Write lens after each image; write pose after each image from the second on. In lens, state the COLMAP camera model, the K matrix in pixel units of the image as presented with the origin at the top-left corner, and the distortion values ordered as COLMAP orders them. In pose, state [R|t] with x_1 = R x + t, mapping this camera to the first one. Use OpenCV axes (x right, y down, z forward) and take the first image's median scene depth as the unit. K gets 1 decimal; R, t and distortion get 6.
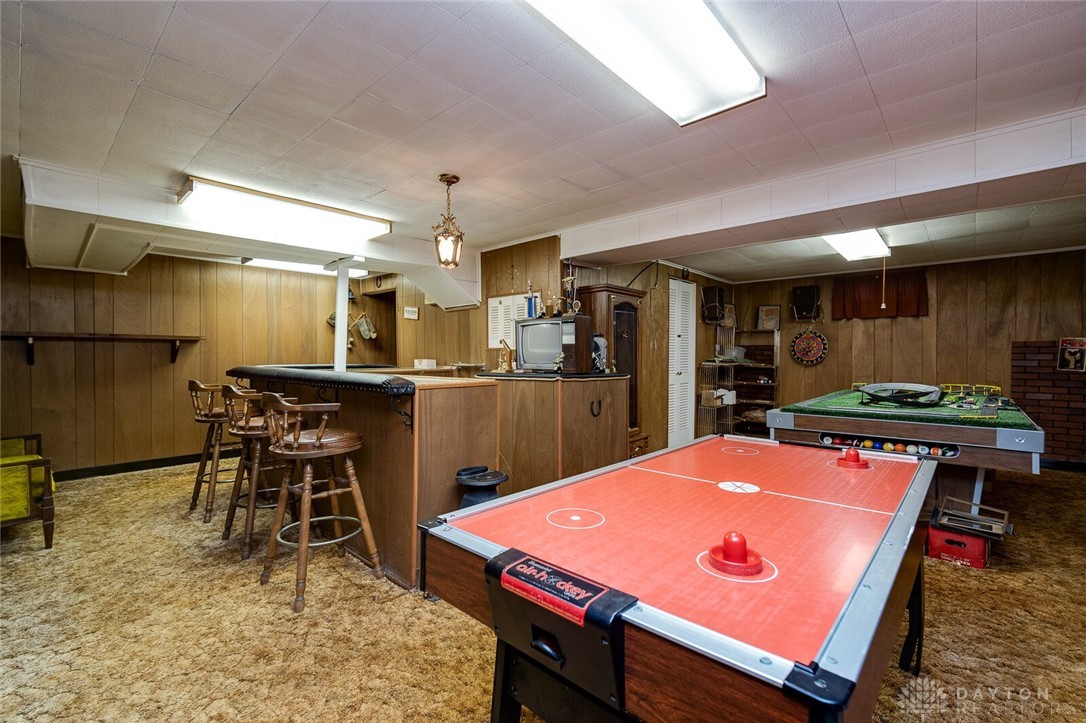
lens RADIAL K [[466.8, 0, 545.0], [0, 466.8, 356.8], [0, 0, 1]] dist [0.004648, 0.000354]
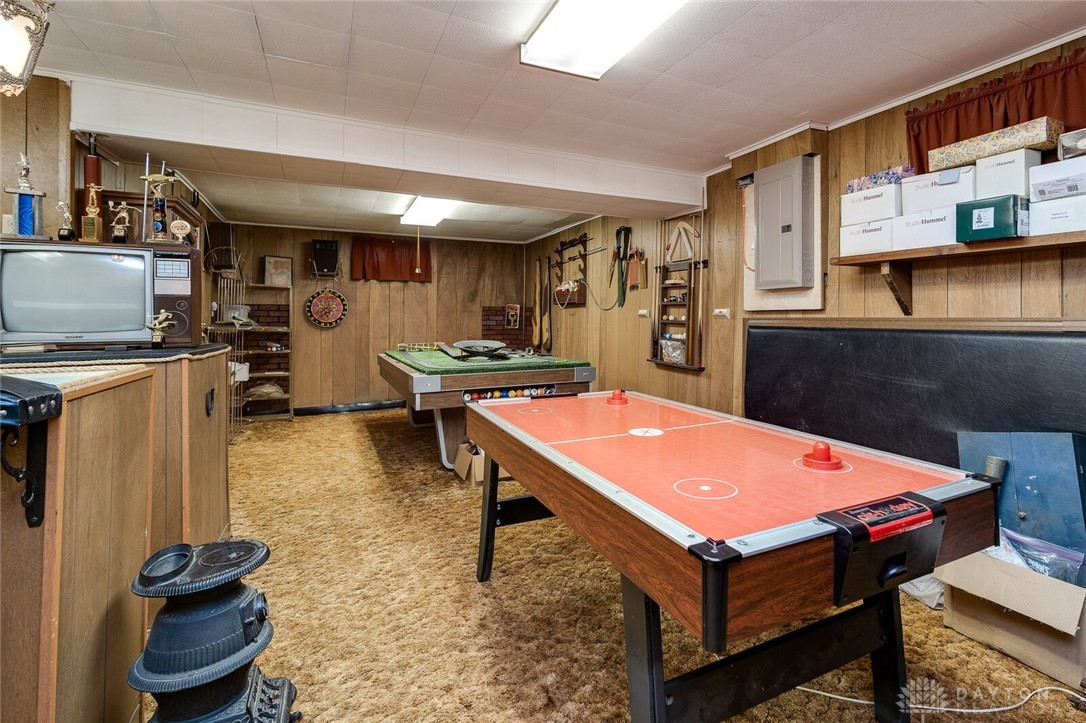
lens RADIAL K [[519.6, 0, 580.8], [0, 519.6, 318.7], [0, 0, 1]] dist [0.006174, -0.000349]
pose [[0.356612, -0.002386, 0.934249, -0.255555], [0.004132, 0.999991, 0.000976, 0.001704], [-0.934243, 0.003513, 0.356619, 0.222586]]
